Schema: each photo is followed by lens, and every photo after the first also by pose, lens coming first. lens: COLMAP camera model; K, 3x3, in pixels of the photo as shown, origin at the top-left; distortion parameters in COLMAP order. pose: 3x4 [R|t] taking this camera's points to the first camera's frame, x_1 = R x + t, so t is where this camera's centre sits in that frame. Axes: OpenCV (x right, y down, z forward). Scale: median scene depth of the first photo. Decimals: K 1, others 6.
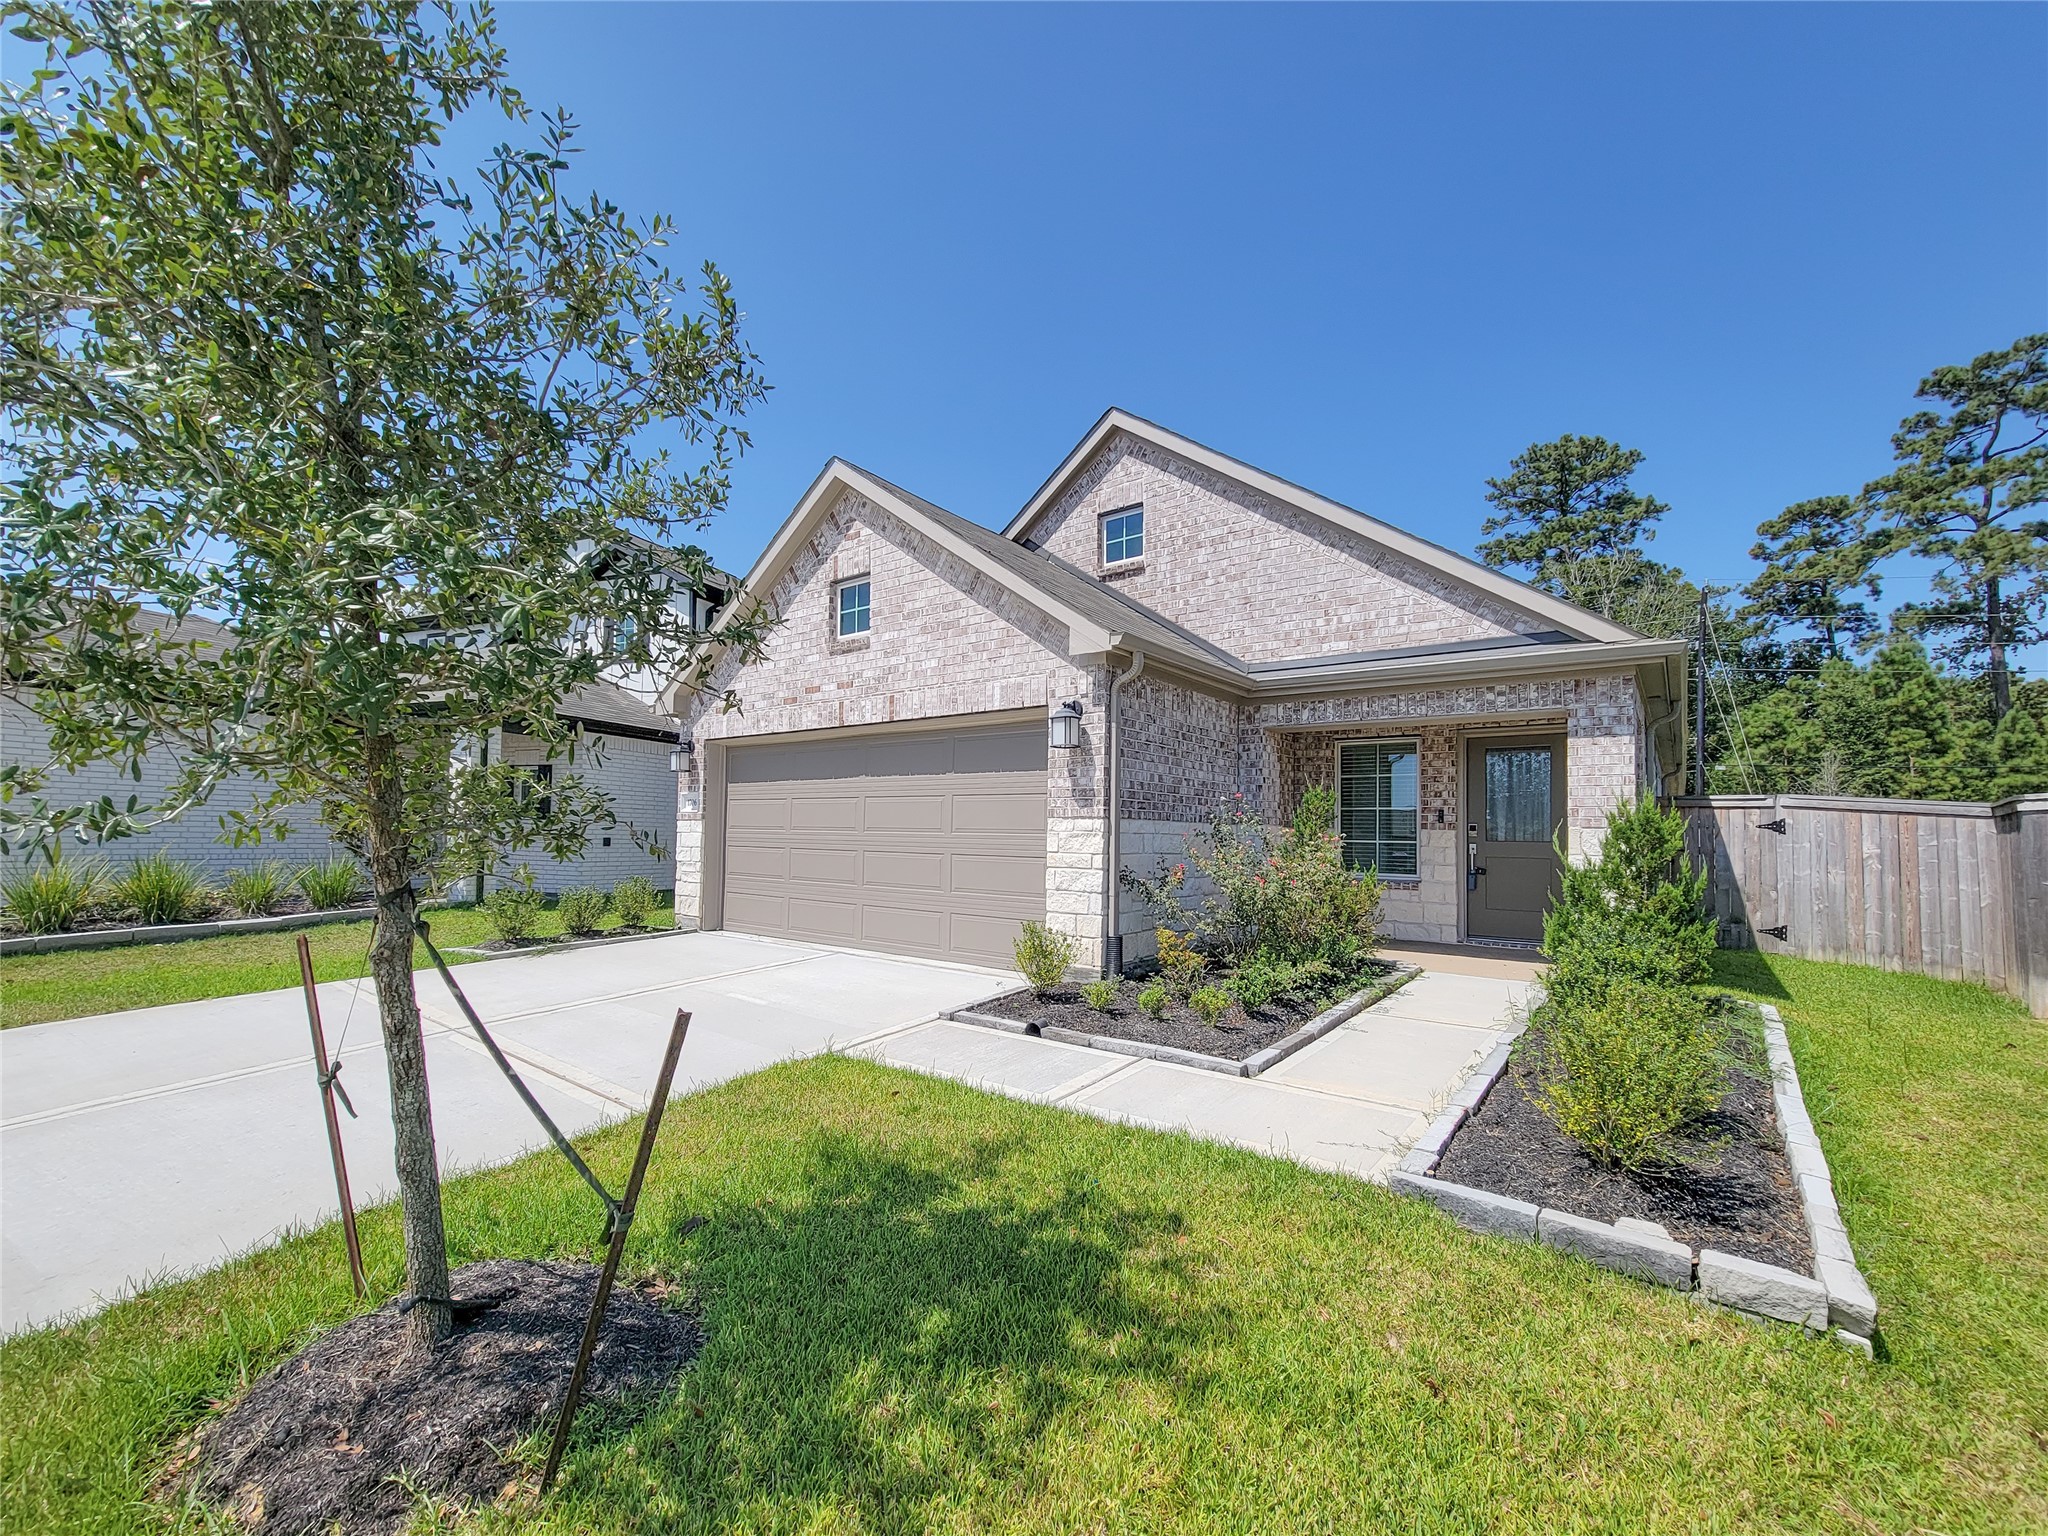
lens RADIAL K [[902.8, 0, 1008.1], [0, 902.8, 796.3], [0, 0, 1]] dist [-0.001971, -0.000404]
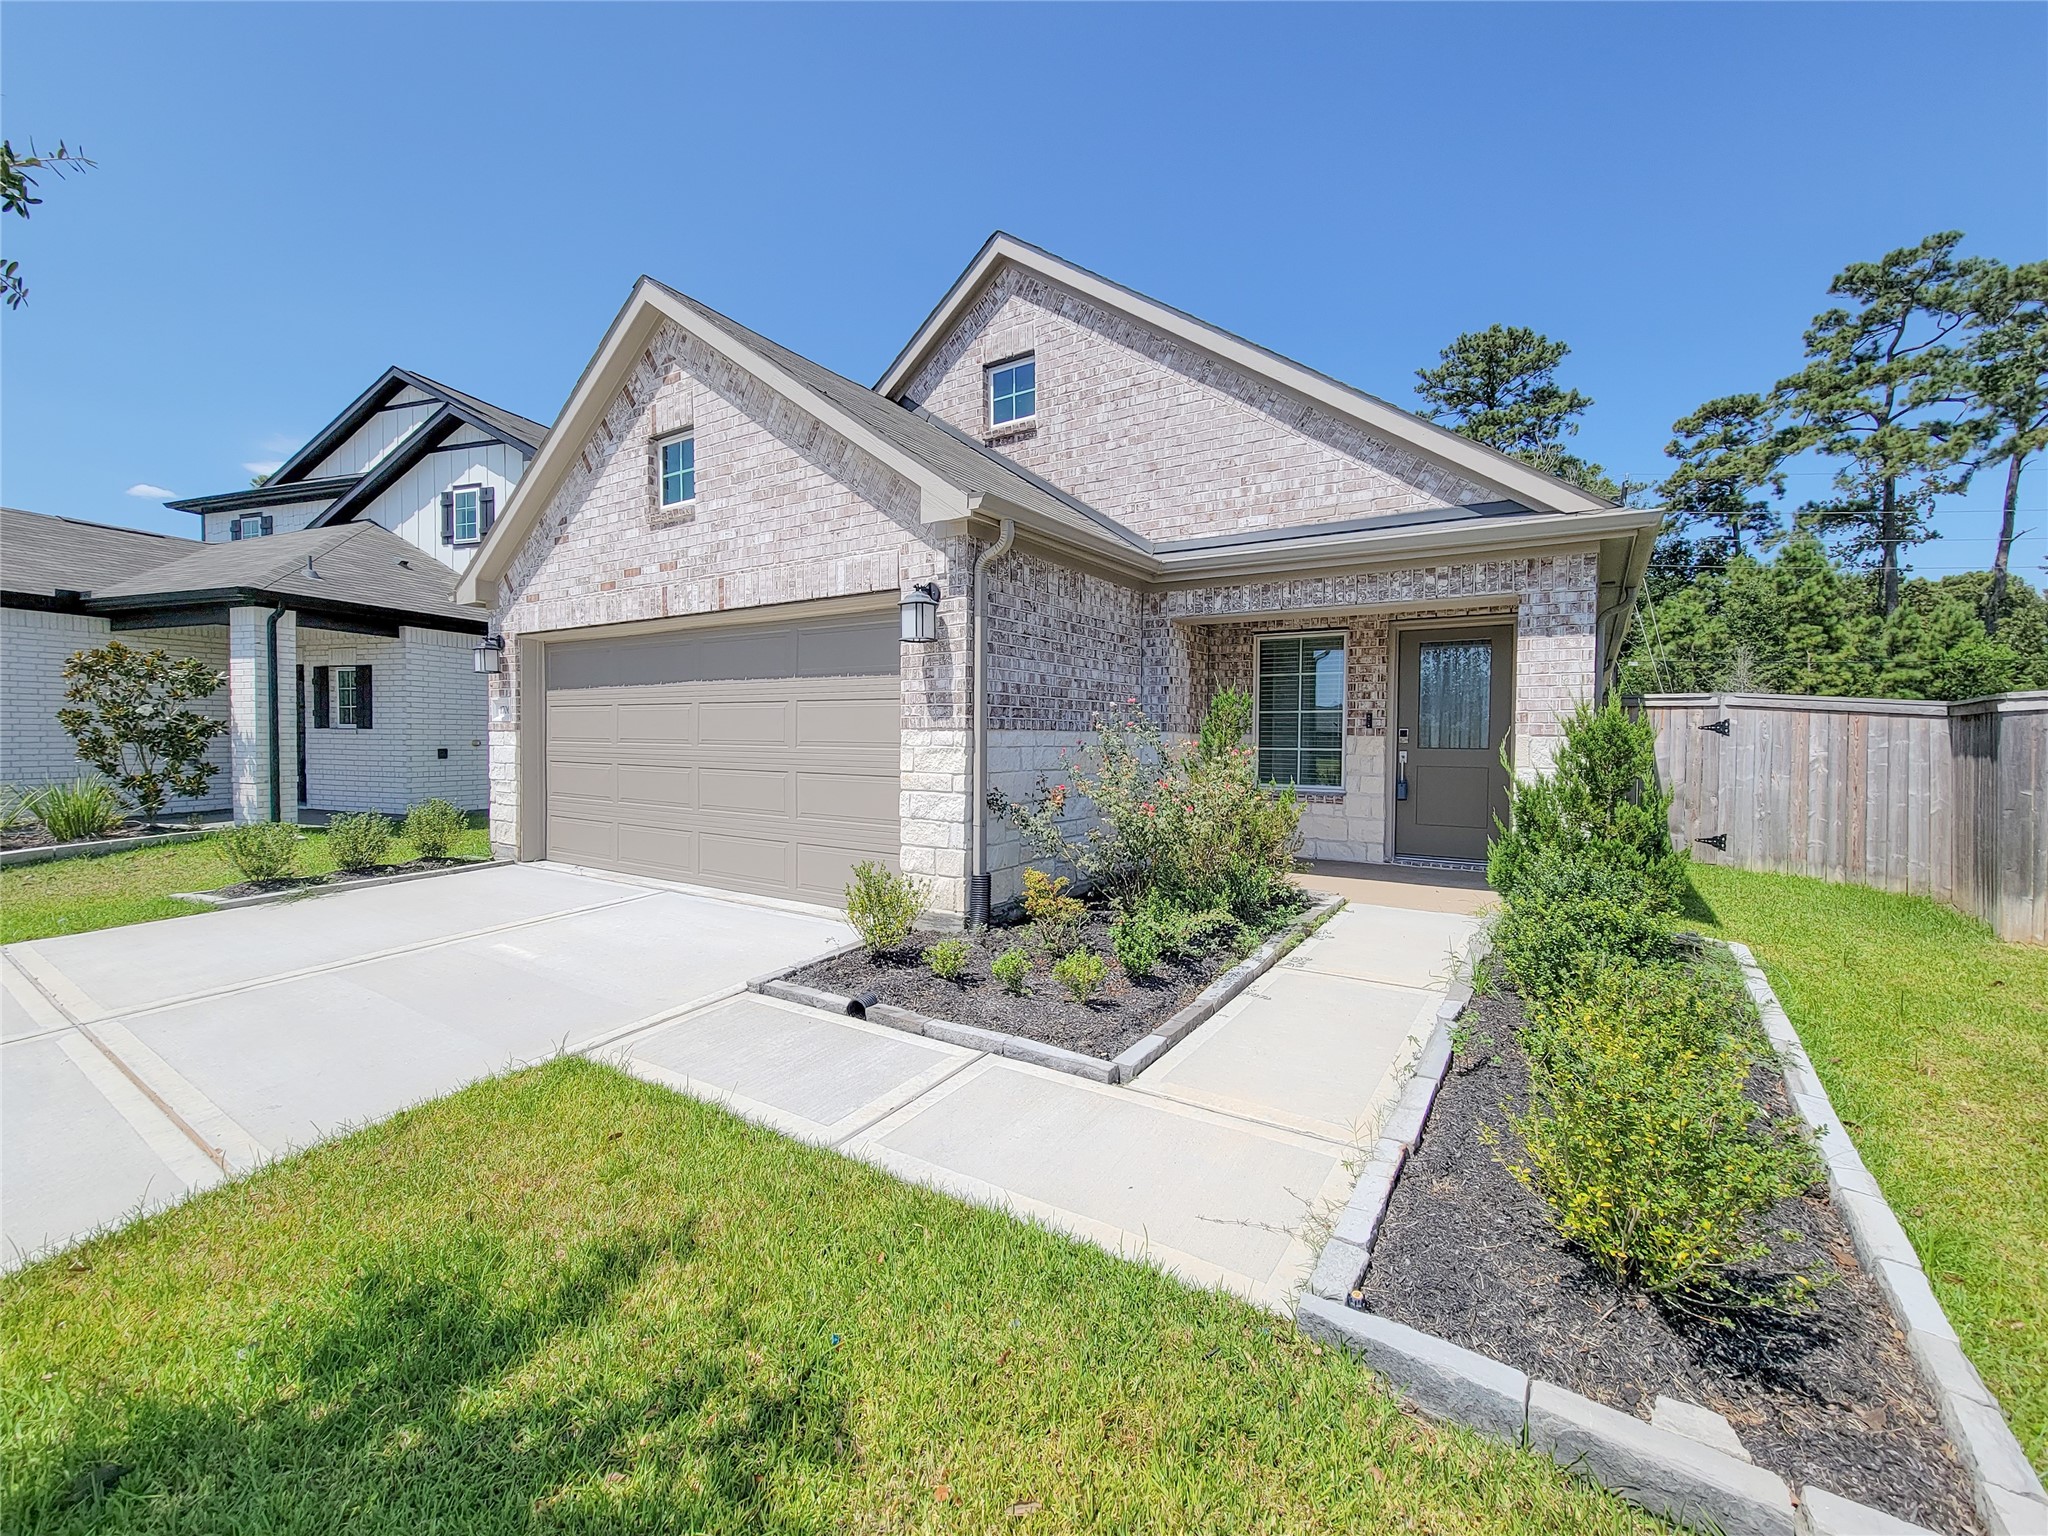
lens RADIAL K [[895.5, 0, 1019.1], [0, 895.5, 753.3], [0, 0, 1]] dist [-0.000035, -0.000849]
pose [[0.996747, -0.011410, 0.079783, 0.068918], [0.006136, 0.997798, 0.066043, -0.005563], [-0.080361, -0.065339, 0.994622, 0.155964]]
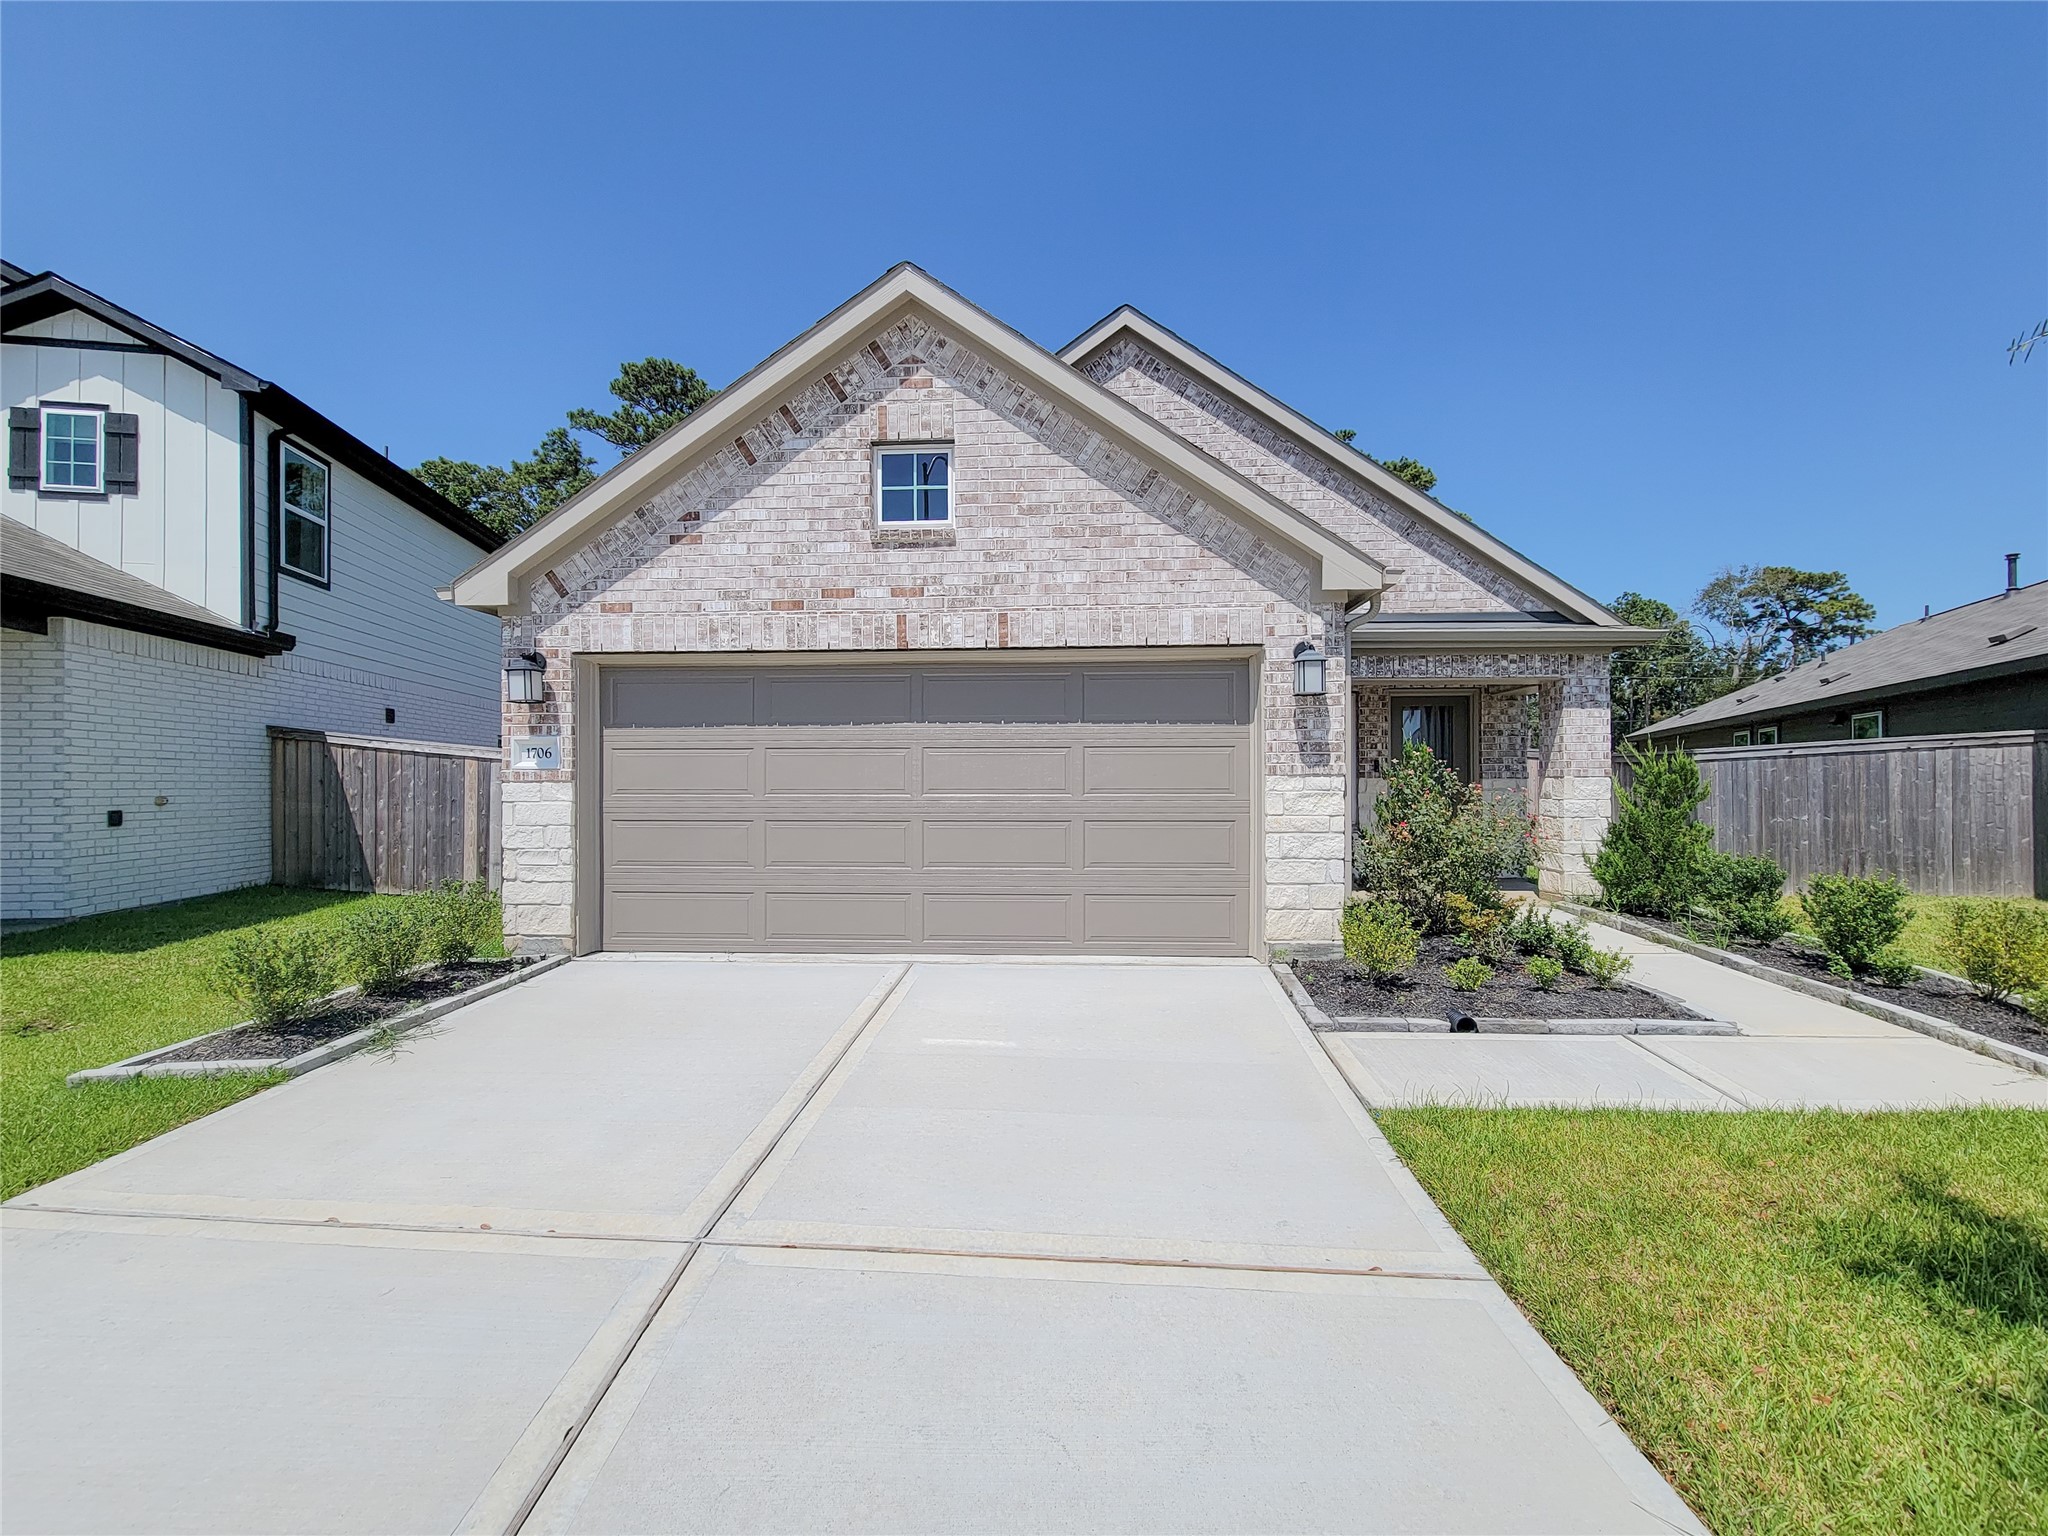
lens RADIAL K [[893.8, 0, 1027.5], [0, 893.8, 770.7], [0, 0, 1]] dist [0.004758, -0.005554]
pose [[0.805967, -0.013237, 0.591812, -0.523343], [-0.010035, 0.999301, 0.036018, -0.007547], [-0.591875, -0.034968, 0.805271, 0.363451]]
